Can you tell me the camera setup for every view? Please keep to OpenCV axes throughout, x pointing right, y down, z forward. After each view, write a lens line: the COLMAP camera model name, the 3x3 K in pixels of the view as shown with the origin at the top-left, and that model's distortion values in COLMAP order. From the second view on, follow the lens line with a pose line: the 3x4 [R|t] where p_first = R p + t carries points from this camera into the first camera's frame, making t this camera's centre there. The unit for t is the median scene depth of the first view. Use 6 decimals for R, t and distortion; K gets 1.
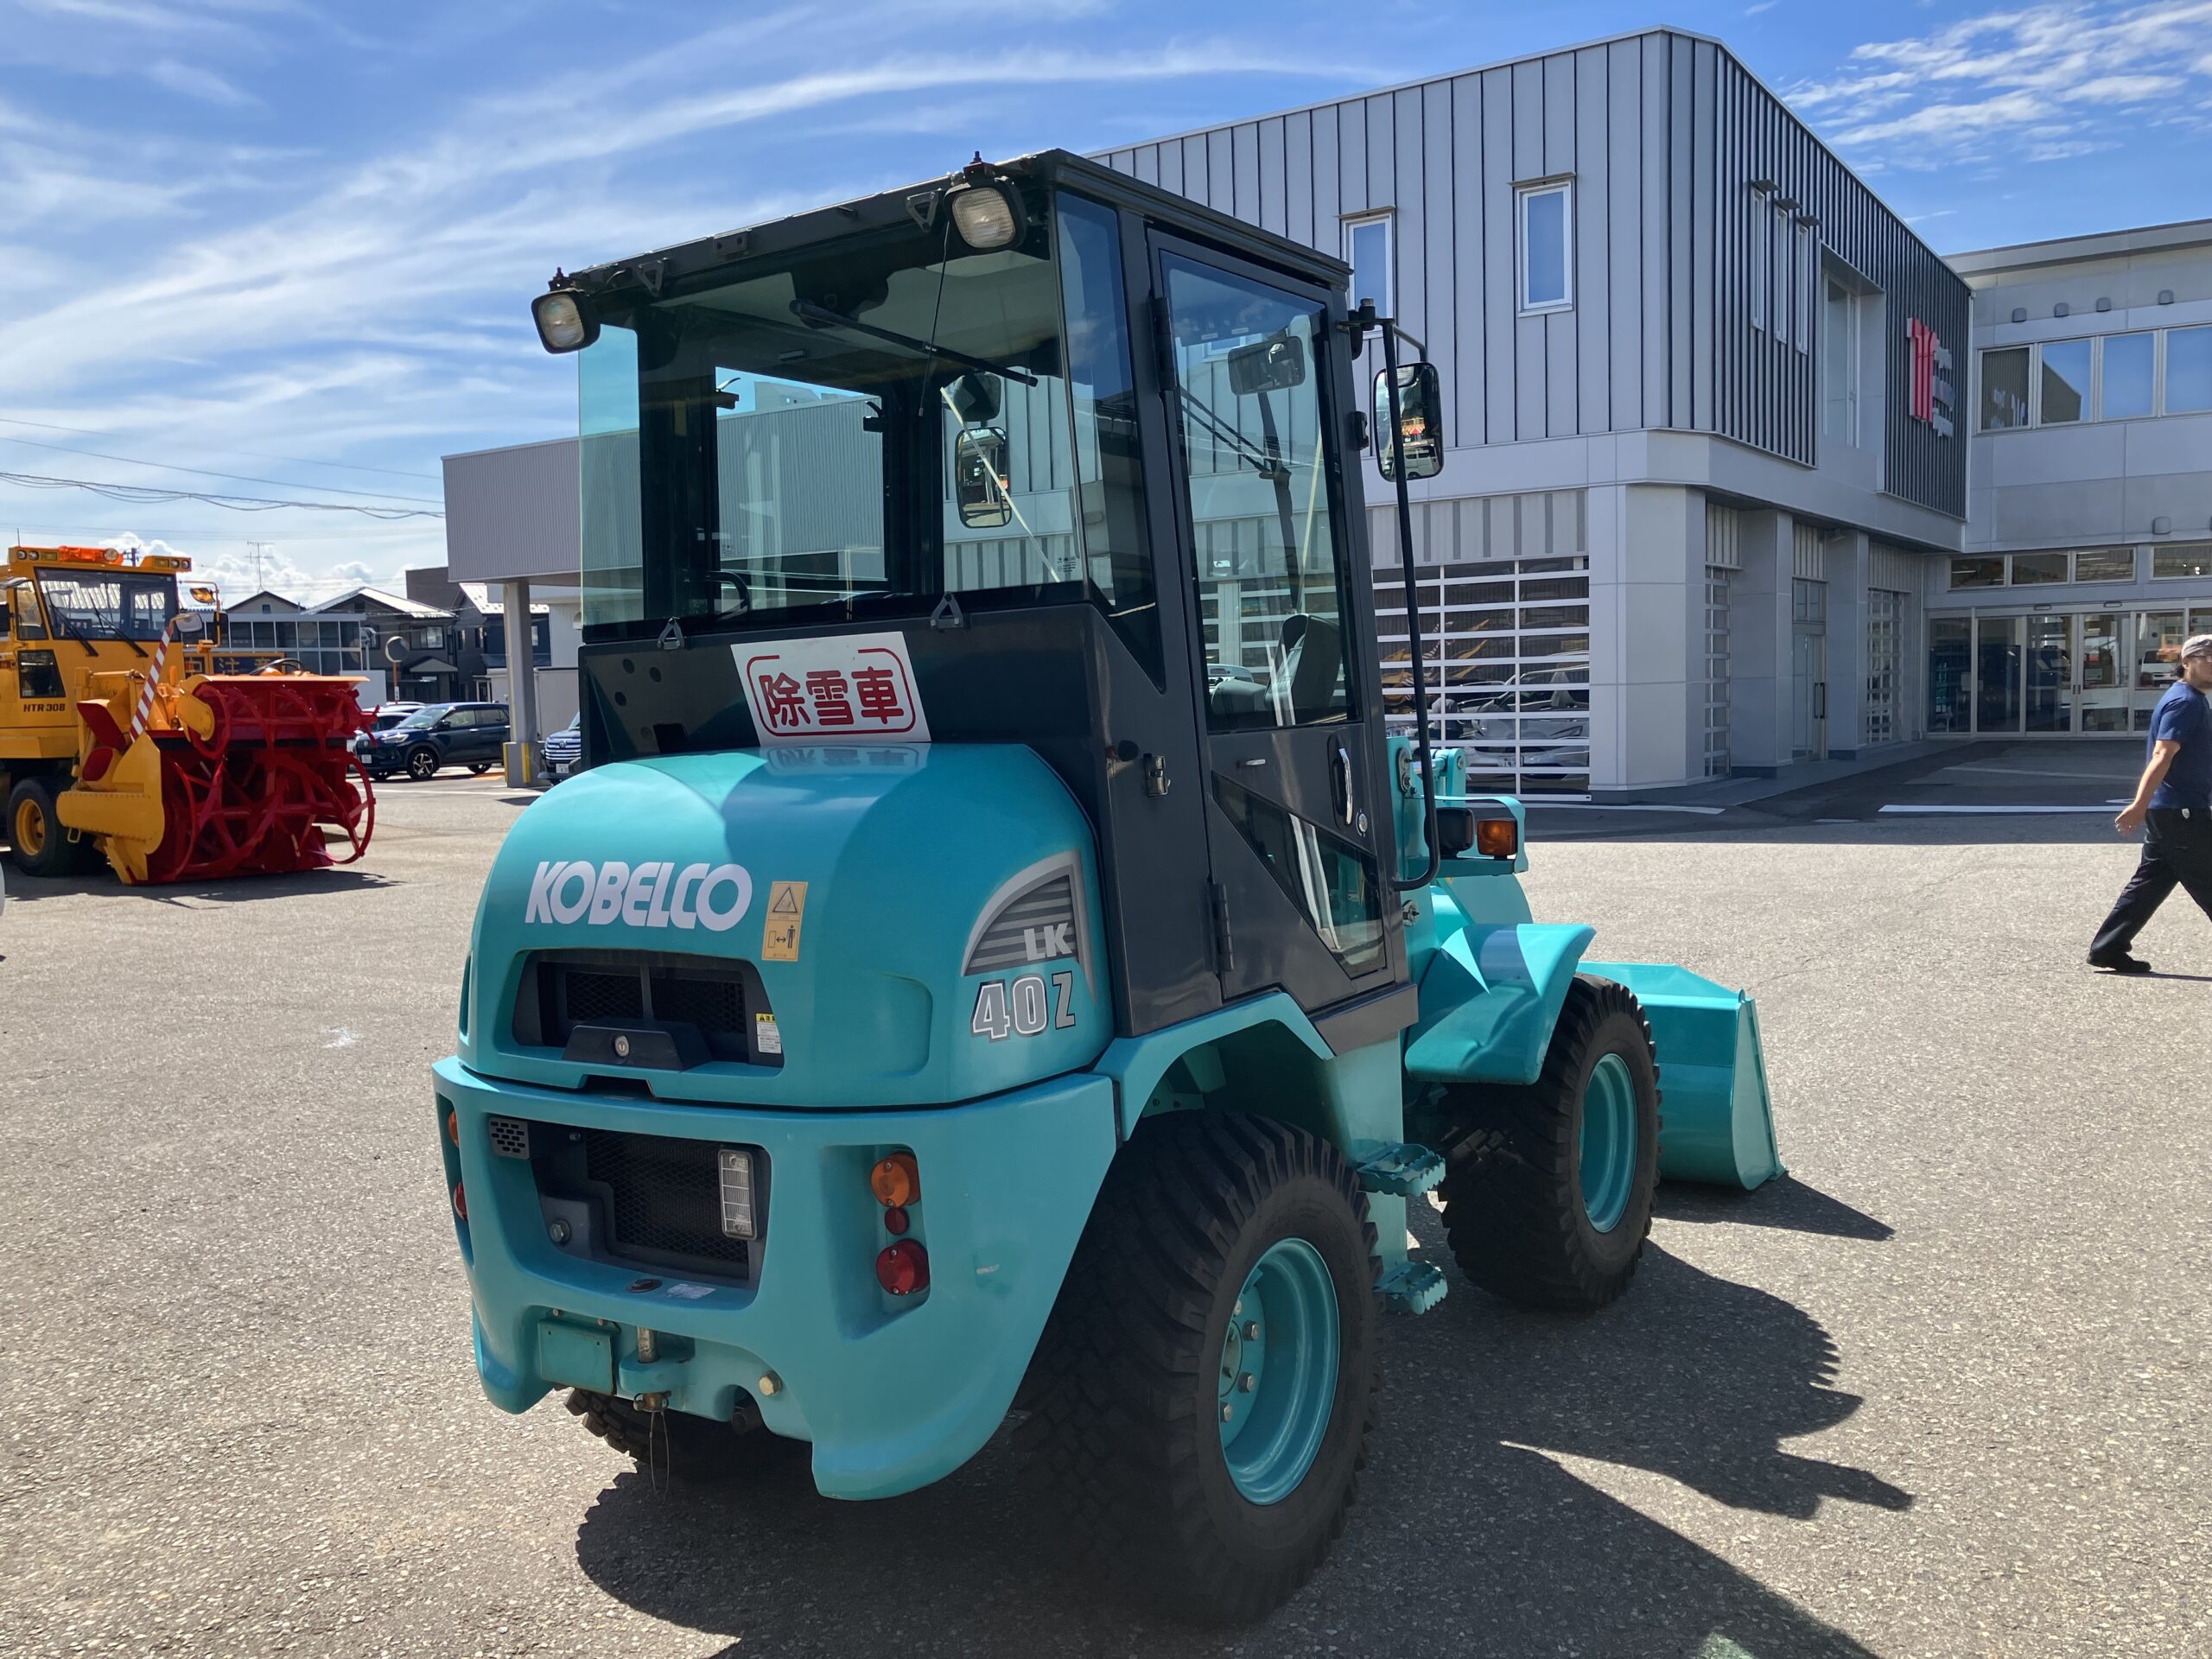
lens RADIAL K [[1820.2, 0, 1092.2], [0, 1820.2, 818.5], [0, 0, 1]] dist [0.035382, -0.046590]
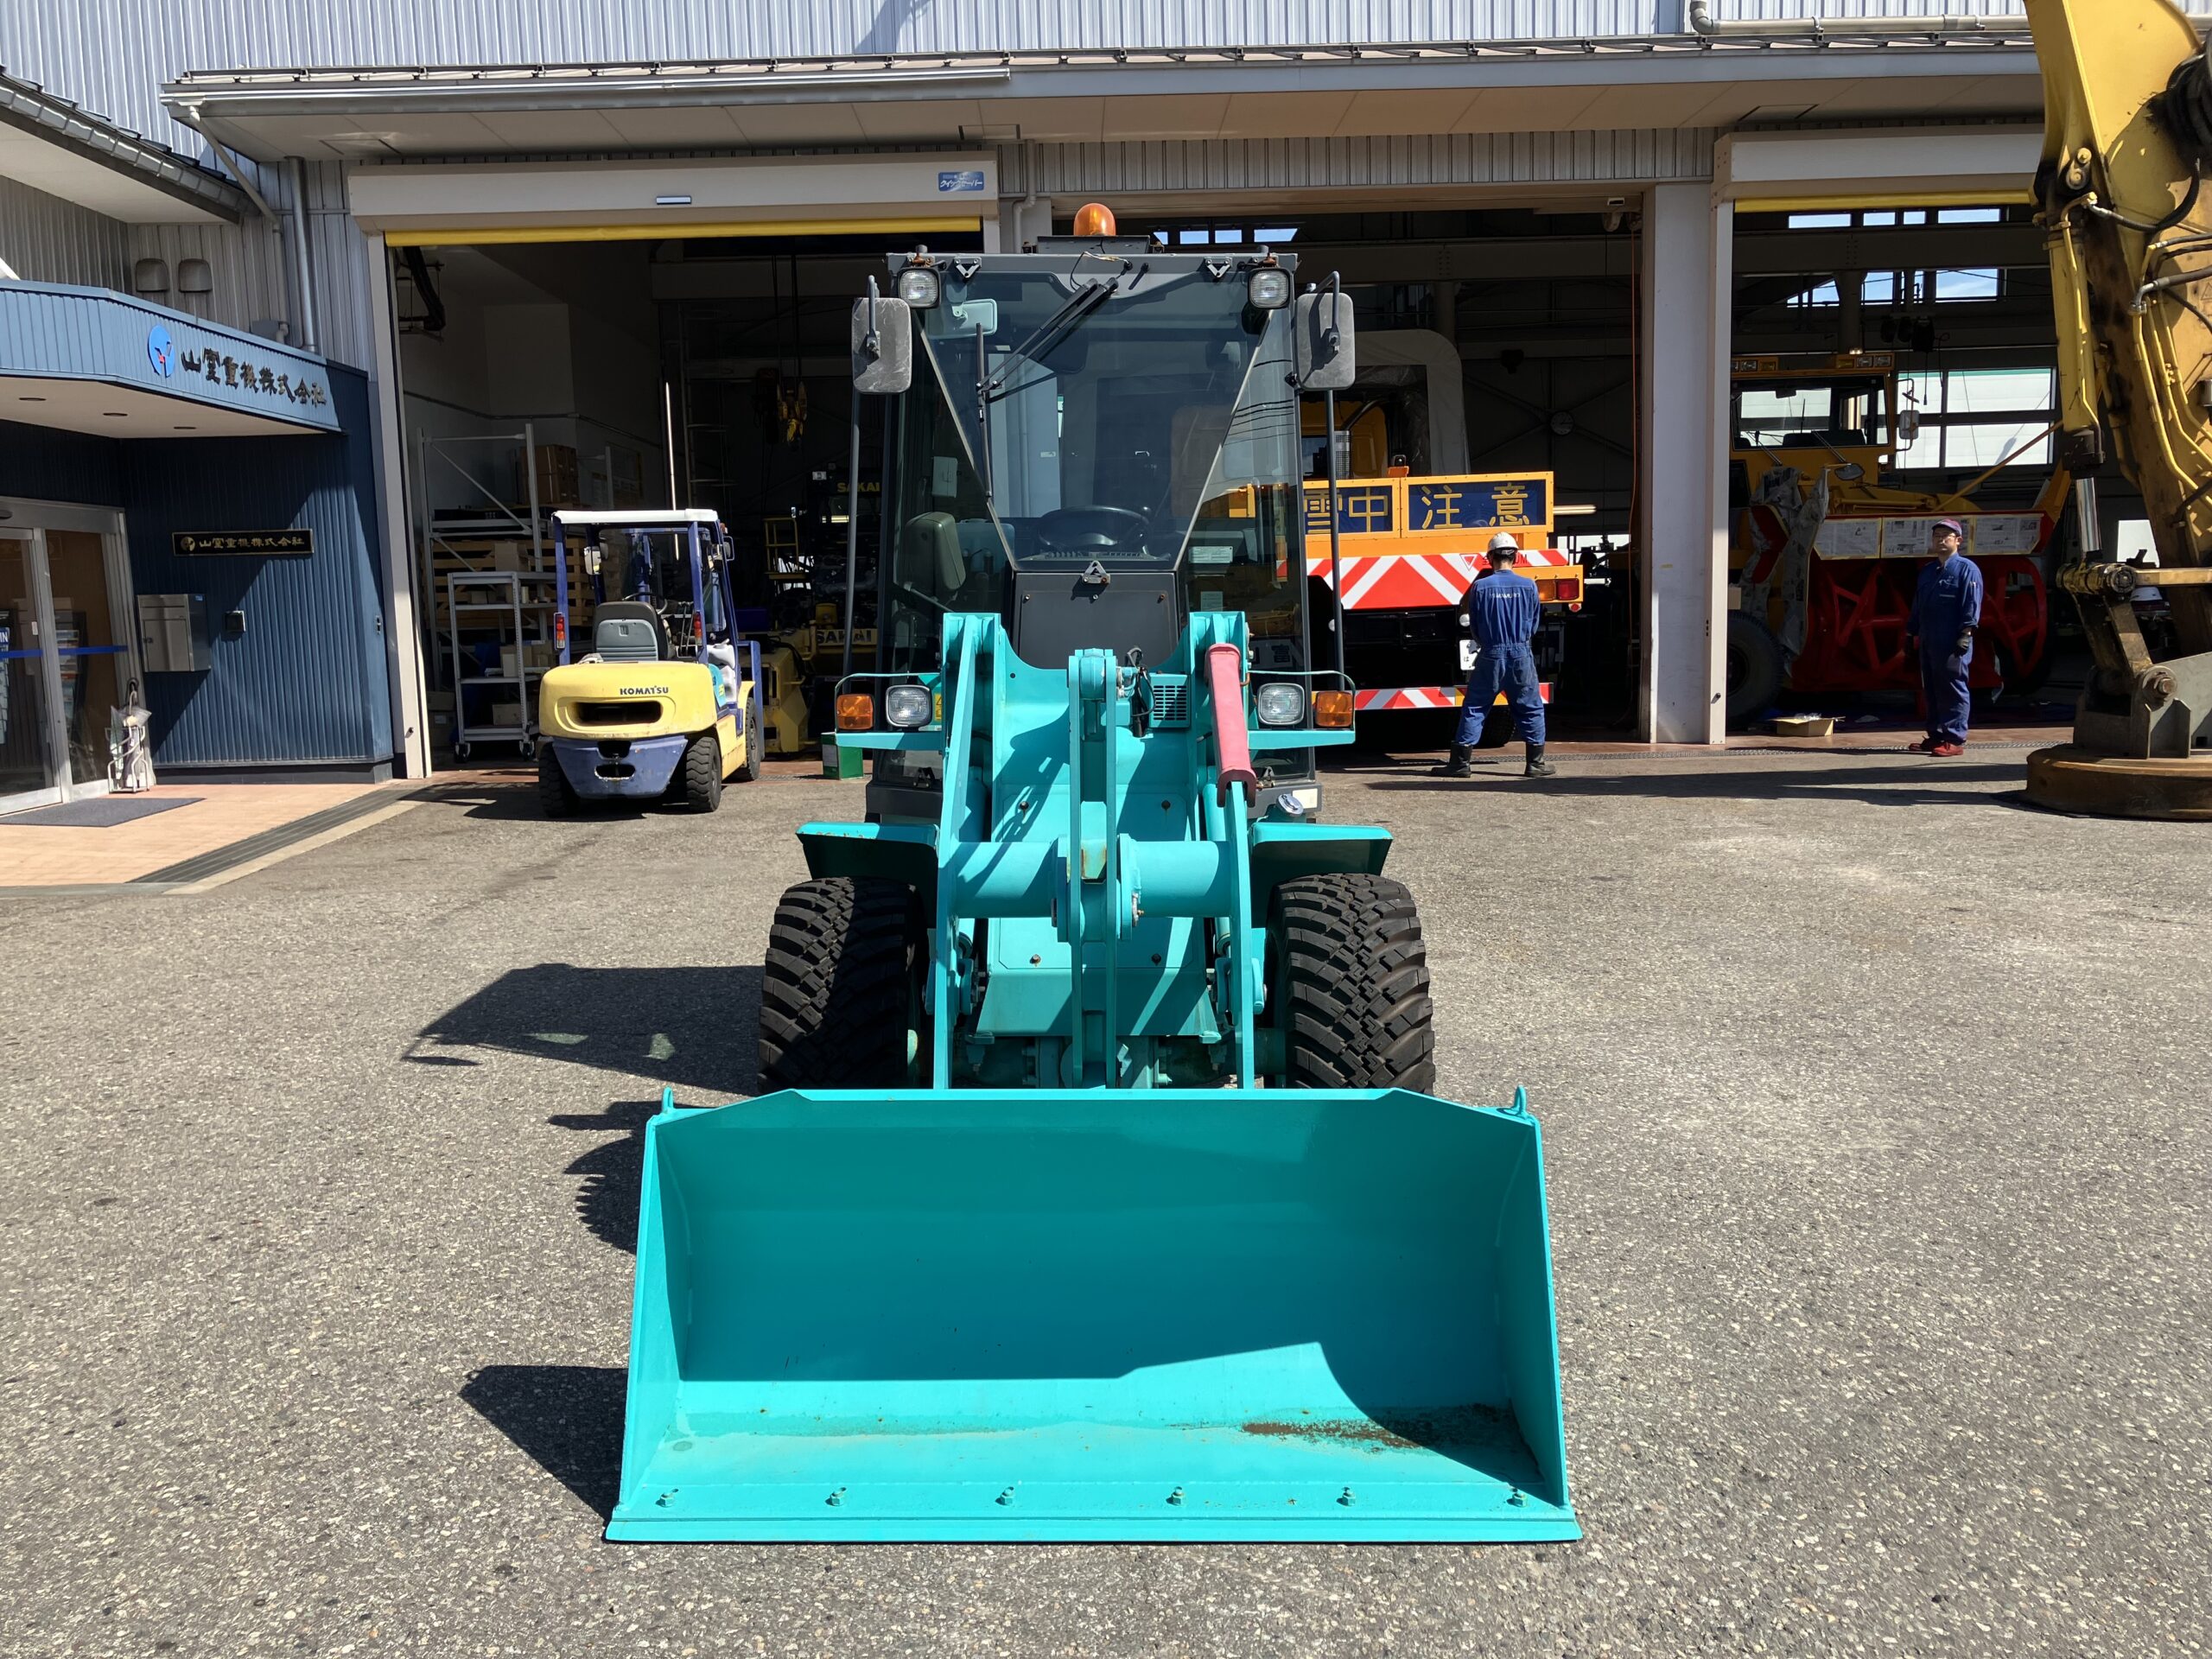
lens RADIAL K [[1820.2, 0, 1083.6], [0, 1820.2, 817.0], [0, 0, 1]] dist [0.035382, -0.046590]
pose [[-0.827769, 0.115913, -0.548965, 0.861808], [0.006524, 0.980349, 0.197161, -0.169530], [0.561031, 0.159623, -0.812259, 2.385790]]
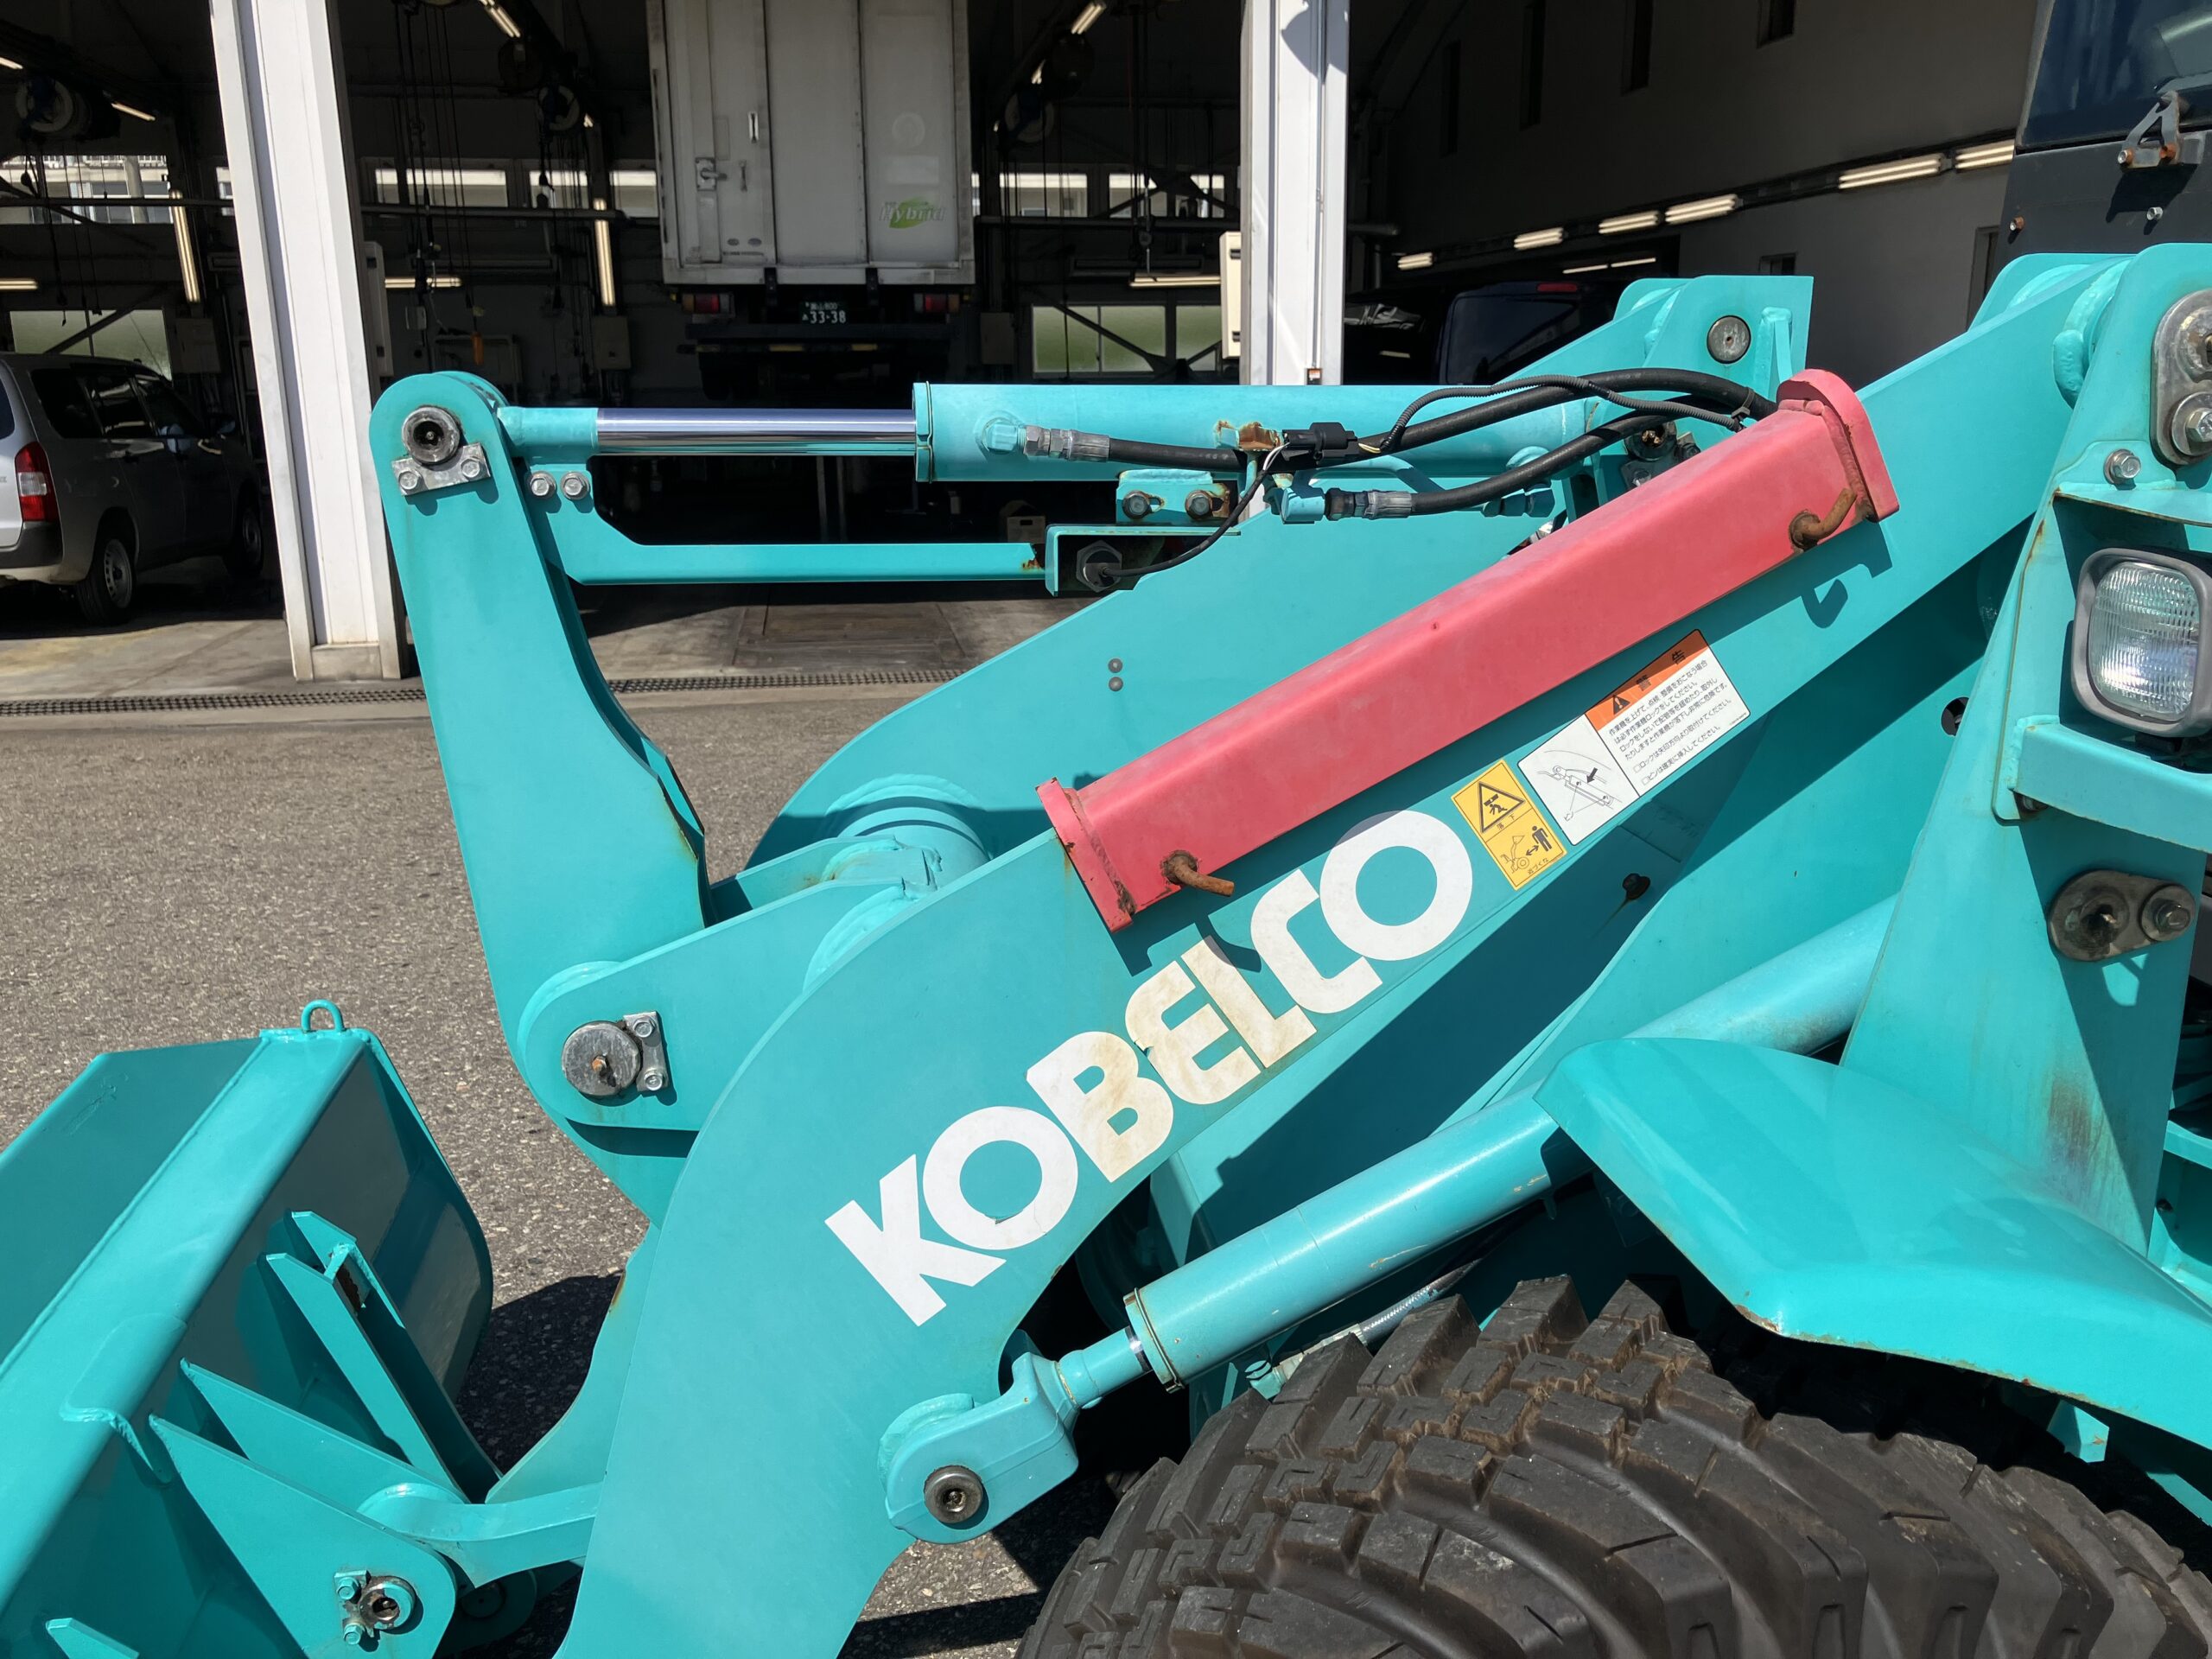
lens RADIAL K [[1820.2, 0, 1103.0], [0, 1820.2, 836.2], [0, 0, 1]] dist [0.035382, -0.046590]
pose [[-0.678334, -0.148501, 0.719590, -0.079193], [0.082939, 0.957628, 0.275808, -0.062326], [-0.730057, 0.246773, -0.637275, 1.738060]]
